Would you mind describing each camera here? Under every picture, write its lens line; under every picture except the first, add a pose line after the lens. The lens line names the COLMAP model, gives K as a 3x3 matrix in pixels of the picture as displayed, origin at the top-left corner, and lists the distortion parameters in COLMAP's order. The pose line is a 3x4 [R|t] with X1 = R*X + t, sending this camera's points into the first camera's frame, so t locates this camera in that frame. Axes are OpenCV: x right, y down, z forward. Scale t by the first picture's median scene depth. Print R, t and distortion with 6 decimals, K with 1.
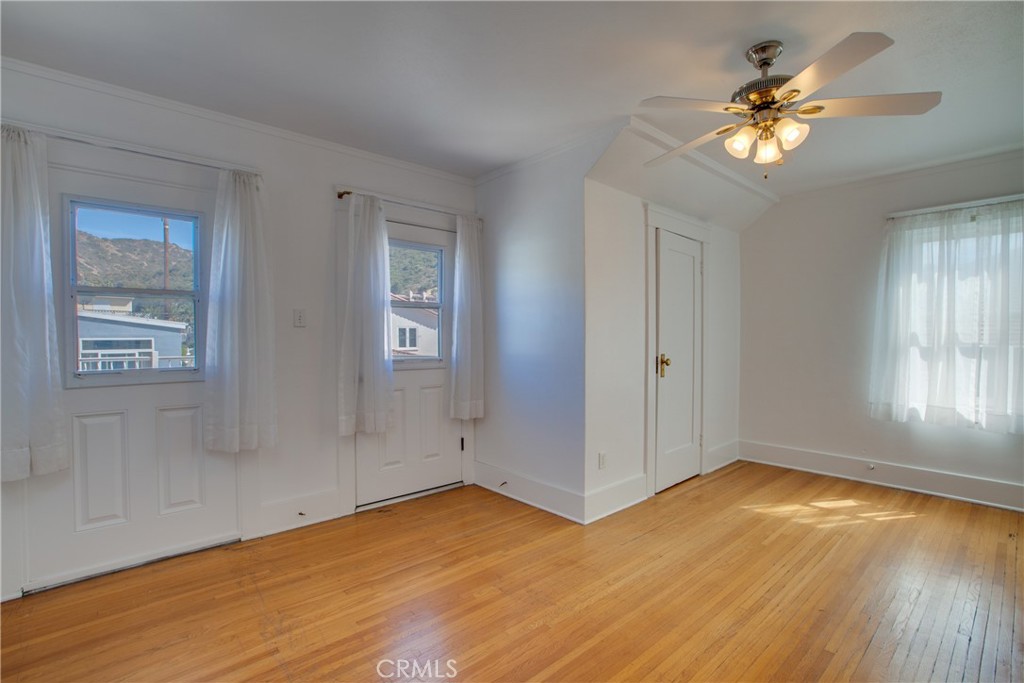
lens RADIAL K [[472.8, 0, 512.8], [0, 472.8, 344.4], [0, 0, 1]] dist [0.000480, 0.000040]
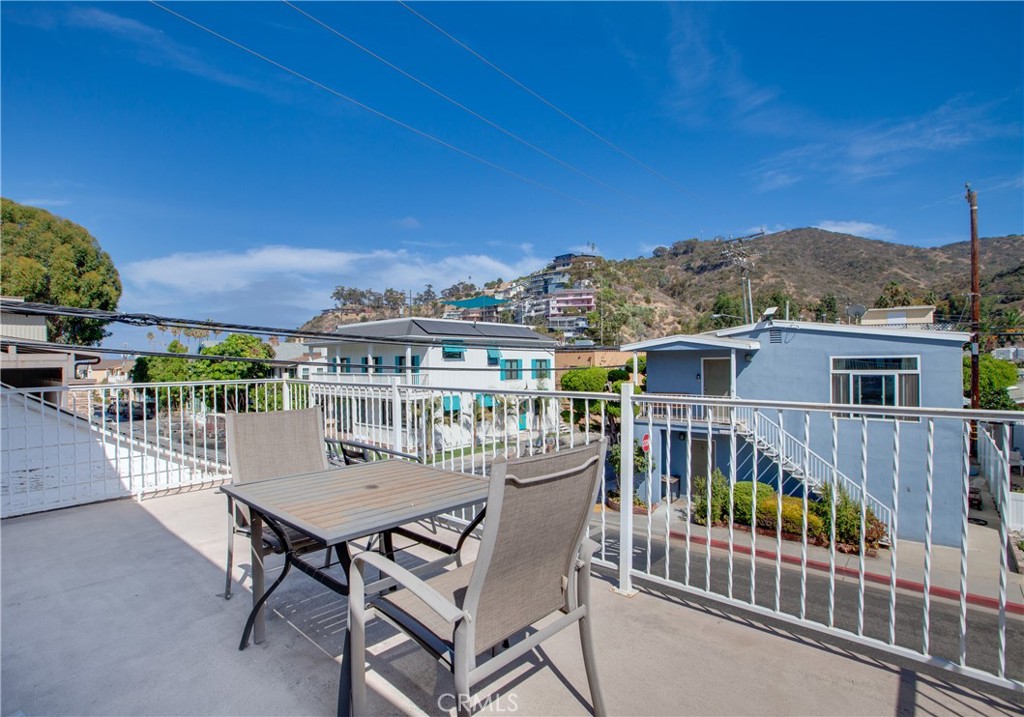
lens RADIAL K [[475.7, 0, 512.7], [0, 475.7, 360.5], [0, 0, 1]] dist [-0.001766, -0.000211]
pose [[0.113801, 0.003367, -0.993498, -0.058050], [-0.002672, 0.999992, 0.003083, -0.003757], [0.993500, 0.002303, 0.113809, 0.176887]]
